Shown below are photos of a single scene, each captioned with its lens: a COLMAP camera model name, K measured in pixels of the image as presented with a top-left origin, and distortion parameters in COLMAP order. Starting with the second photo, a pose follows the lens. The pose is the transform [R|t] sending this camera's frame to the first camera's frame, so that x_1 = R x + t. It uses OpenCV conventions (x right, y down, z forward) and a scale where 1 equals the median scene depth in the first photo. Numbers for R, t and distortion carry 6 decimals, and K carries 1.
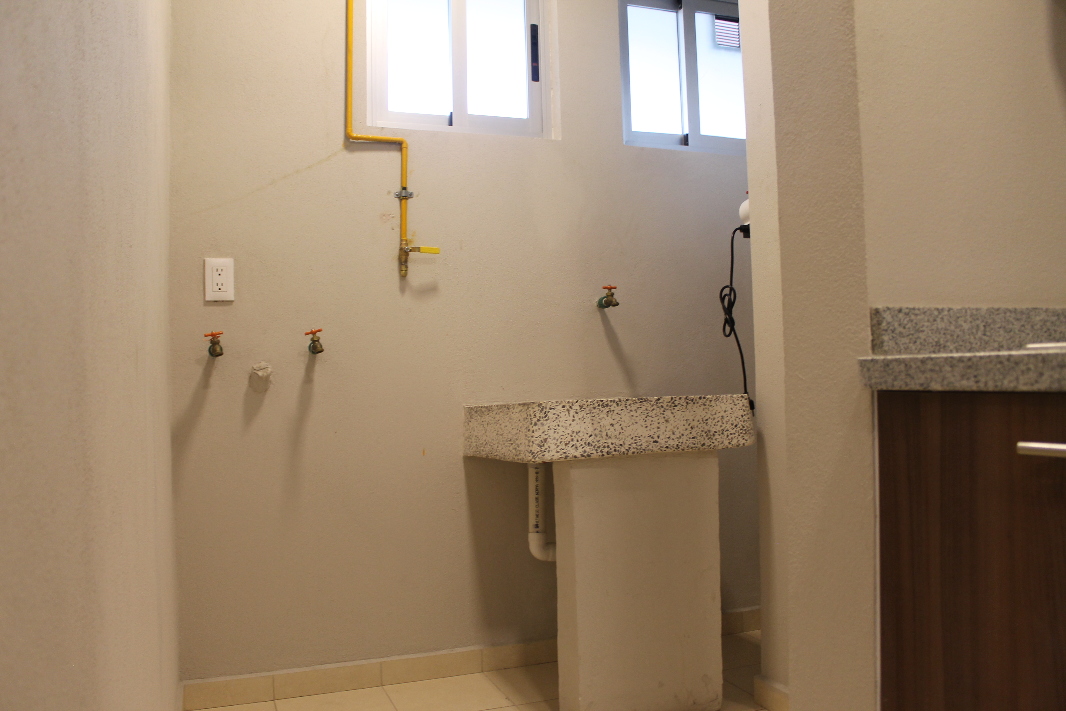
lens RADIAL K [[902.8, 0, 533.0], [0, 902.8, 355.5], [0, 0, 1]] dist [-0.173366, 0.174763]
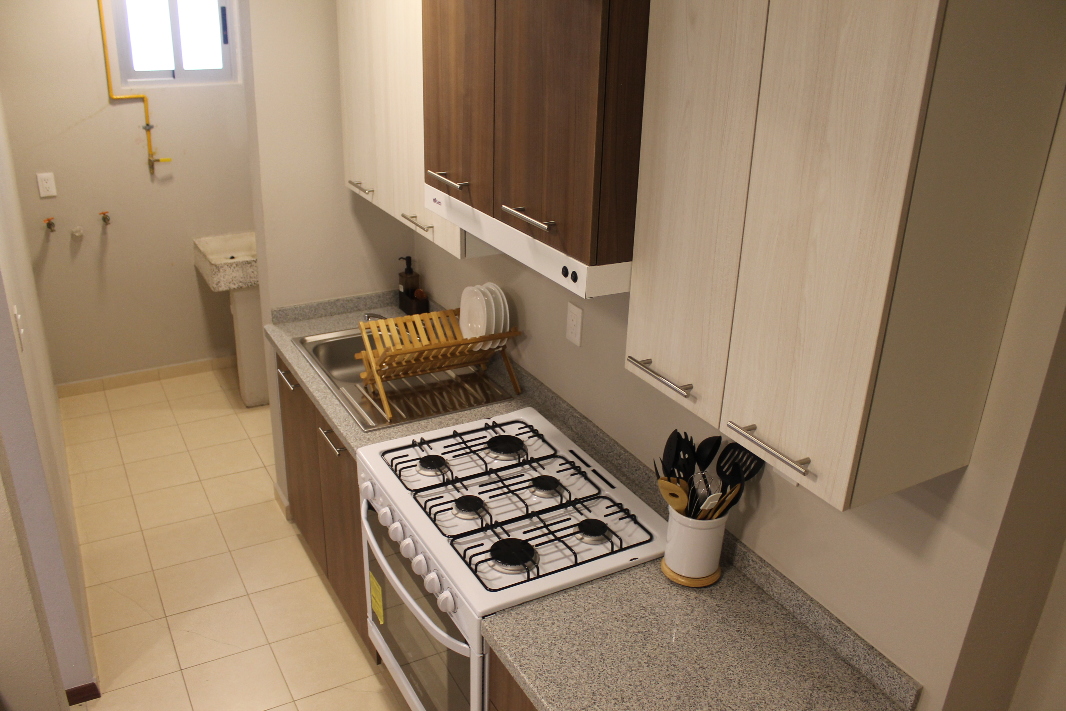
lens RADIAL K [[902.8, 0, 533.0], [0, 902.8, 355.5], [0, 0, 1]] dist [-0.173366, 0.174763]
pose [[0.985229, -0.007065, 0.171096, 0.318705], [-0.063501, 0.912838, 0.403353, -0.528343], [-0.159033, -0.408260, 0.898906, -0.893254]]
